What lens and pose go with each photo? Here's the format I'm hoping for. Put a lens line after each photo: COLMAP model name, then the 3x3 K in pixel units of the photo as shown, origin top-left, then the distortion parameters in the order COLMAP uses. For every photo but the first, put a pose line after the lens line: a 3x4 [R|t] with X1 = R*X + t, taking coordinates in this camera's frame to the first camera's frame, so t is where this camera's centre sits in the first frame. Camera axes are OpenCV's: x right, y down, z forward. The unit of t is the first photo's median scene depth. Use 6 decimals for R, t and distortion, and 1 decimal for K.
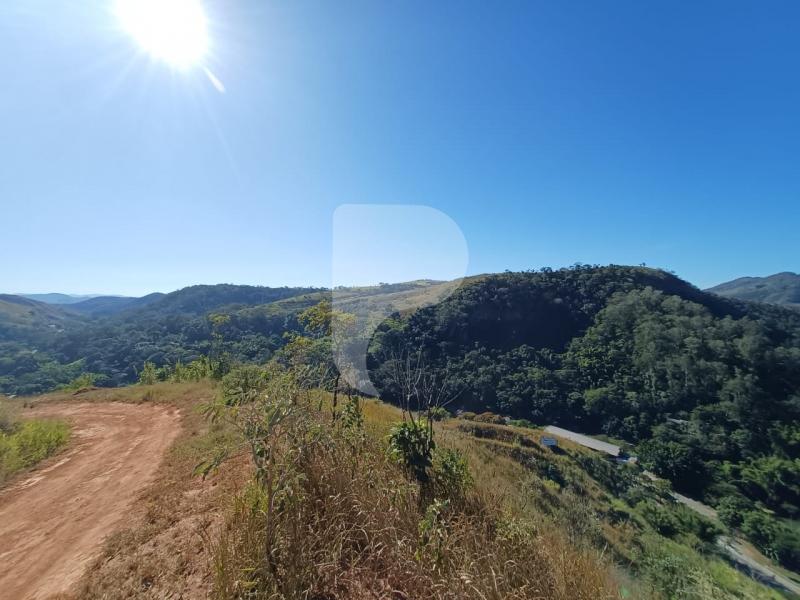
lens RADIAL K [[314.3, 0, 397.6], [0, 314.3, 308.3], [0, 0, 1]] dist [0.001092, 0.000365]
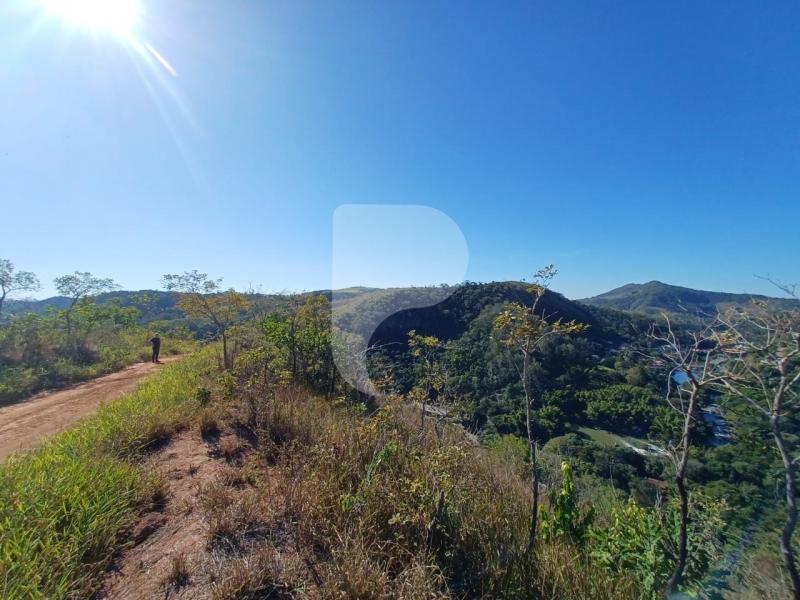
lens RADIAL K [[314.3, 0, 396.1], [0, 314.3, 308.4], [0, 0, 1]] dist [0.001092, 0.000365]
pose [[0.984732, -0.006038, 0.173975, 0.076890], [0.007201, 0.999956, -0.006055, -0.028260], [-0.173930, 0.007216, 0.984732, -0.224381]]
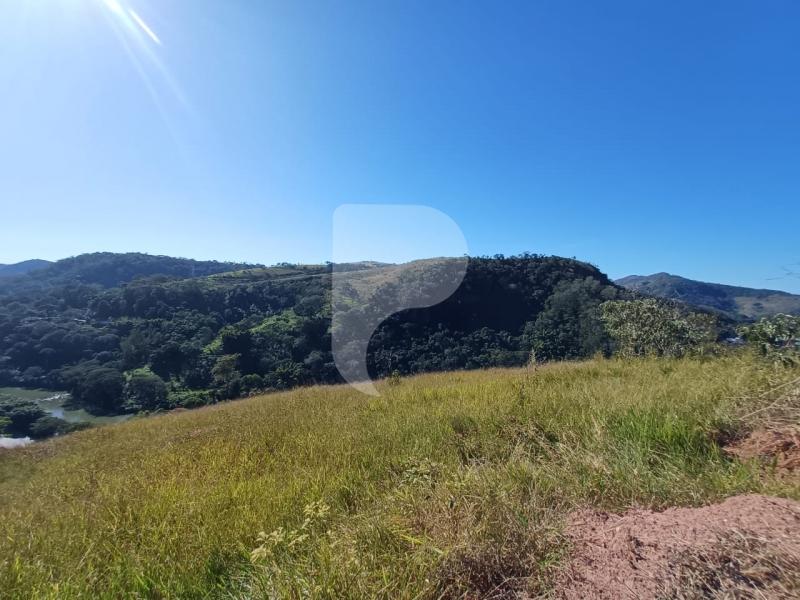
lens RADIAL K [[314.3, 0, 398.6], [0, 314.3, 306.3], [0, 0, 1]] dist [0.001092, 0.000365]
pose [[0.978817, 0.028358, 0.202765, -0.068249], [-0.037768, 0.998374, 0.042688, 0.011643], [-0.201224, -0.049441, 0.978297, 0.043150]]
